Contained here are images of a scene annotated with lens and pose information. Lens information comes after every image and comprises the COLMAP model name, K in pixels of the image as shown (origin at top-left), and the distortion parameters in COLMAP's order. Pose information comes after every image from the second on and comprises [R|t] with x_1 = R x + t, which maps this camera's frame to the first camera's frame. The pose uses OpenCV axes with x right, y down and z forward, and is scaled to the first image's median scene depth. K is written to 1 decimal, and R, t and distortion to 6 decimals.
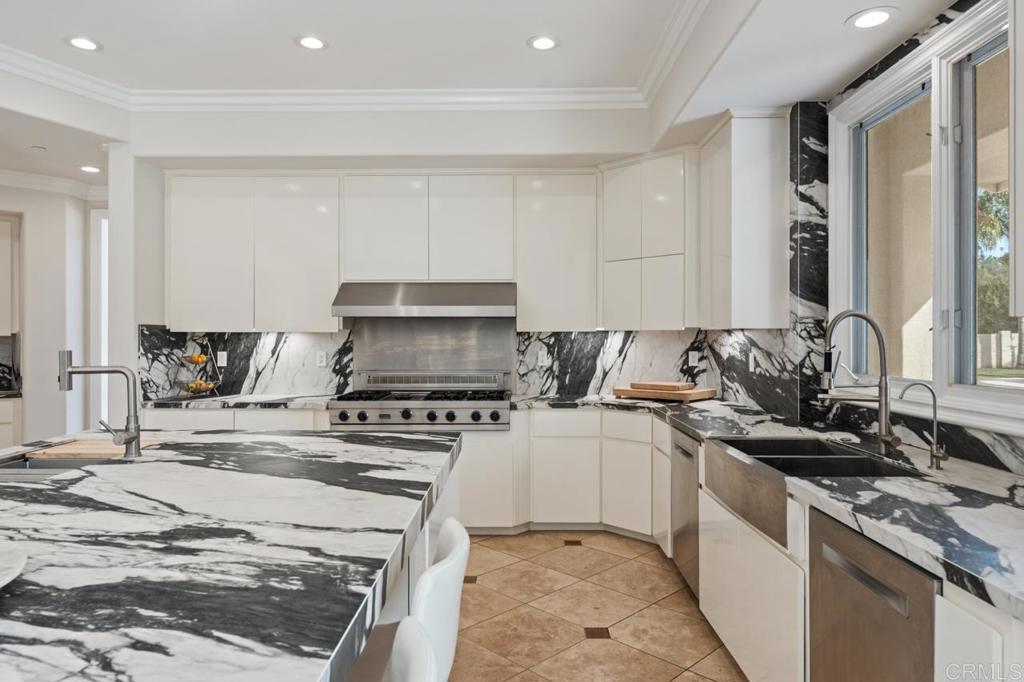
lens RADIAL K [[645.0, 0, 512.7], [0, 645.0, 337.5], [0, 0, 1]] dist [-0.003074, -0.000990]
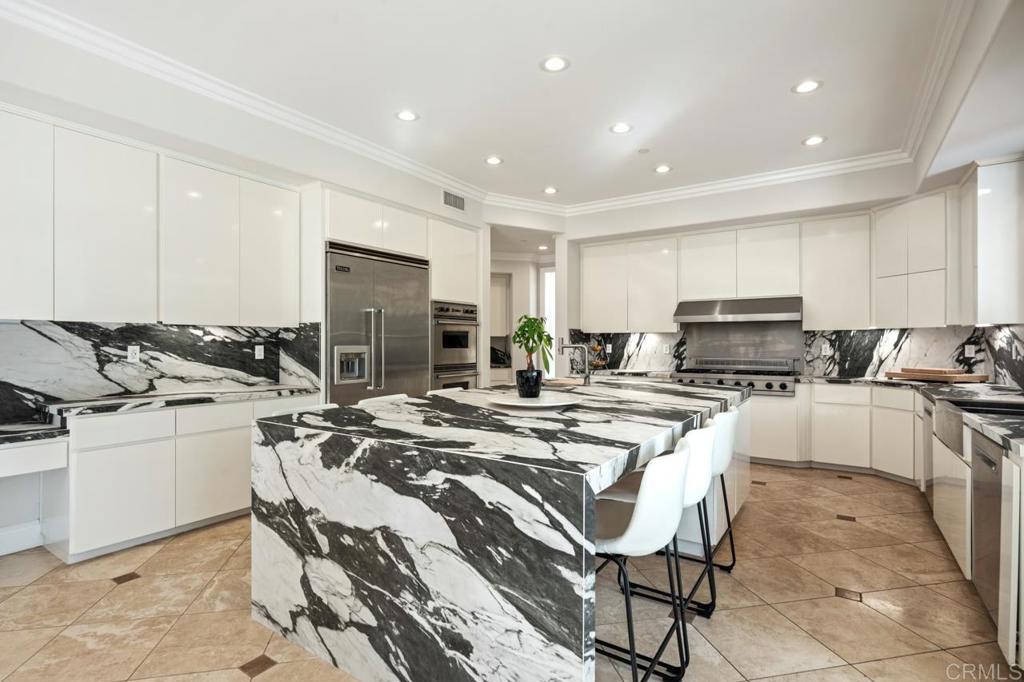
lens RADIAL K [[495.4, 0, 512.0], [0, 495.4, 342.3], [0, 0, 1]] dist [-0.004055, 0.000225]
pose [[0.837537, 0.000311, -0.546381, 0.068659], [-0.000021, 1.000000, 0.000538, 0.017461], [0.546381, -0.000439, 0.837537, -0.295176]]
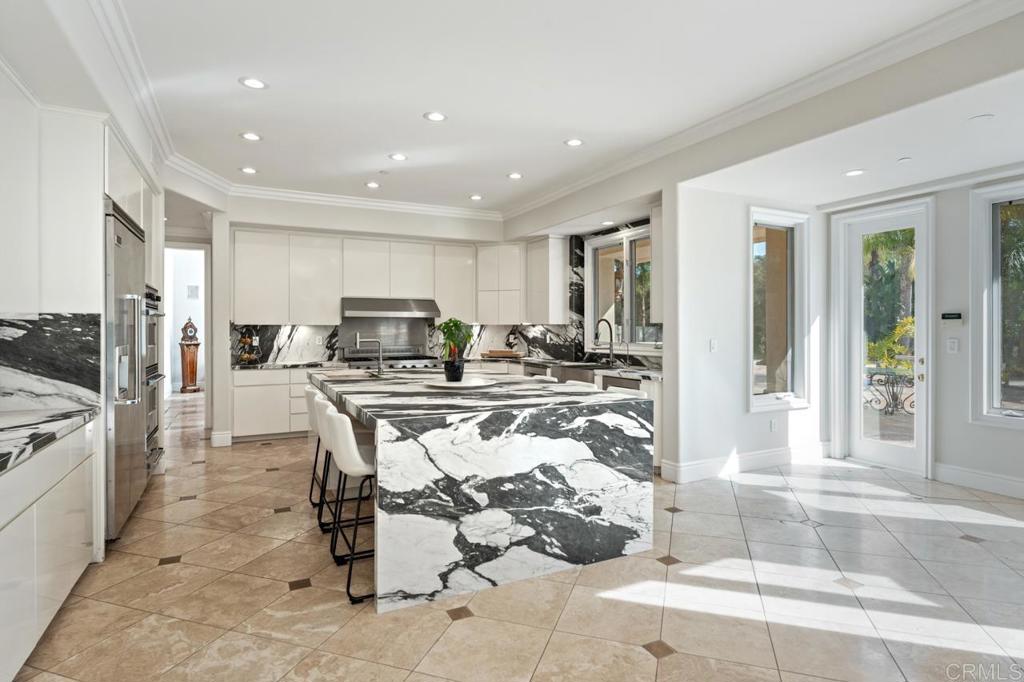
lens RADIAL K [[541.4, 0, 512.7], [0, 541.4, 330.0], [0, 0, 1]] dist [-0.002665, -0.000115]
pose [[0.889246, -0.001496, 0.457426, -0.549921], [0.000100, 0.999995, 0.003075, 0.000725], [-0.457429, -0.002689, 0.889242, -0.579769]]
